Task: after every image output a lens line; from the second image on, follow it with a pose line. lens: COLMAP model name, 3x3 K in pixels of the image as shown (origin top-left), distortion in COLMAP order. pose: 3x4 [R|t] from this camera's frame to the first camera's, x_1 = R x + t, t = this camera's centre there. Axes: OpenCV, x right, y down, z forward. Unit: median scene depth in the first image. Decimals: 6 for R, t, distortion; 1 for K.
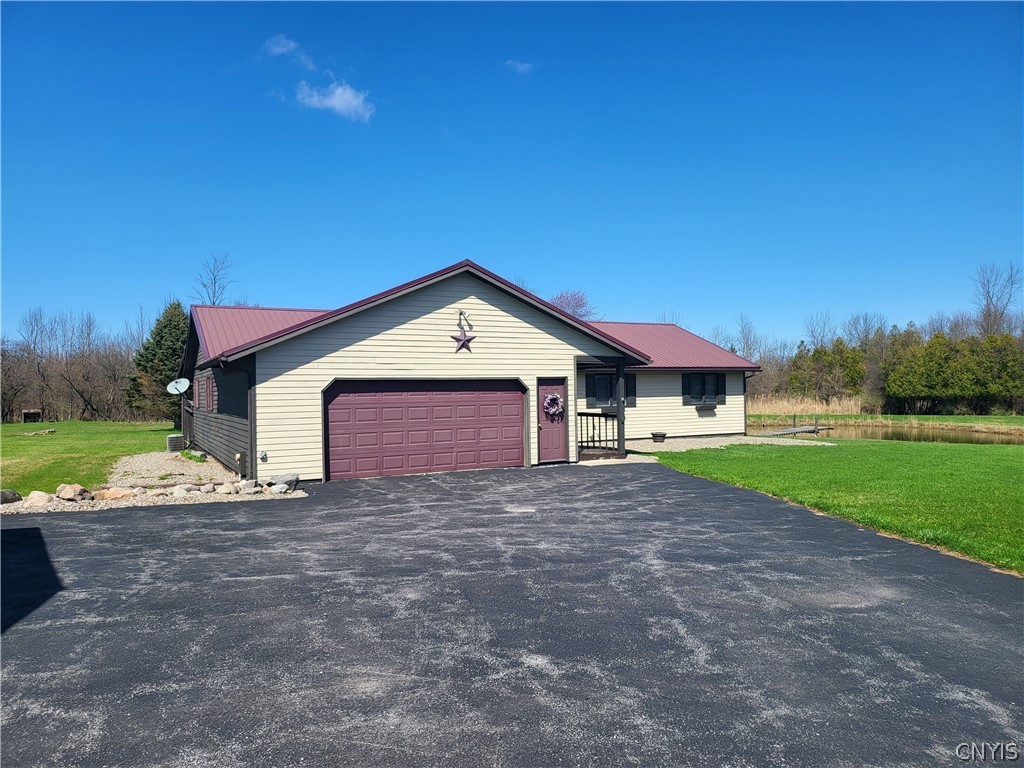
lens RADIAL K [[702.6, 0, 509.7], [0, 702.6, 391.9], [0, 0, 1]] dist [0.002417, -0.003233]
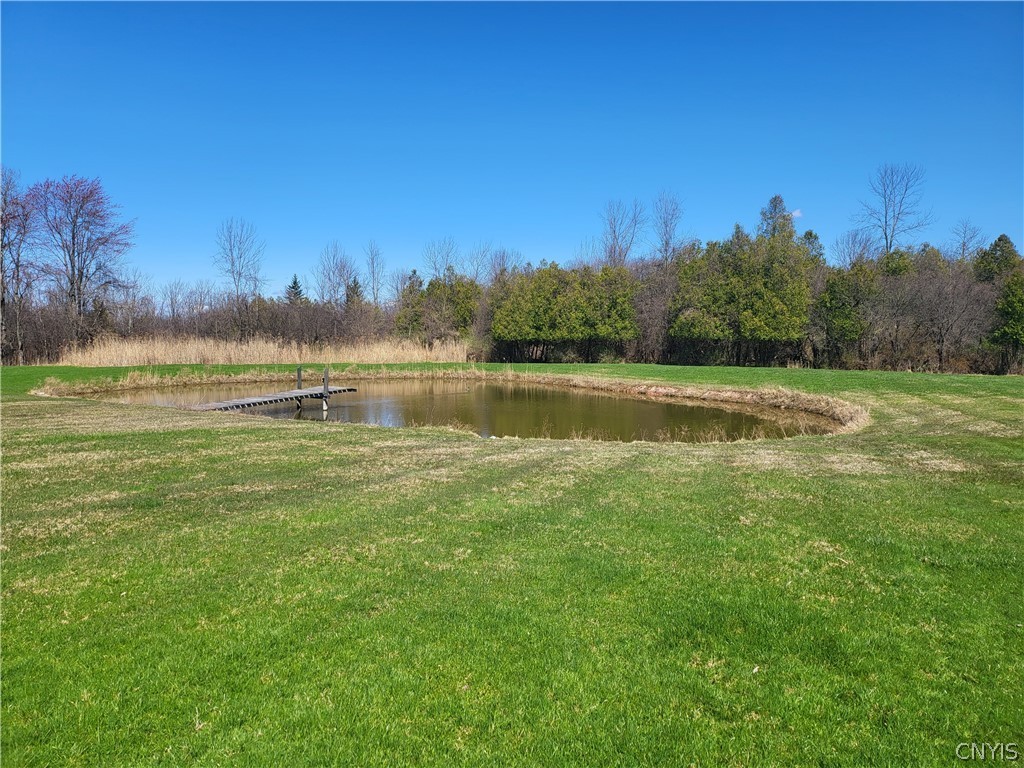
lens RADIAL K [[702.6, 0, 513.1], [0, 702.6, 381.6], [0, 0, 1]] dist [0.002417, -0.003233]
pose [[0.908147, -0.015197, 0.418375, 0.243916], [-0.010366, 0.998218, 0.058759, 0.007218], [-0.418522, -0.057699, 0.906372, 0.293004]]
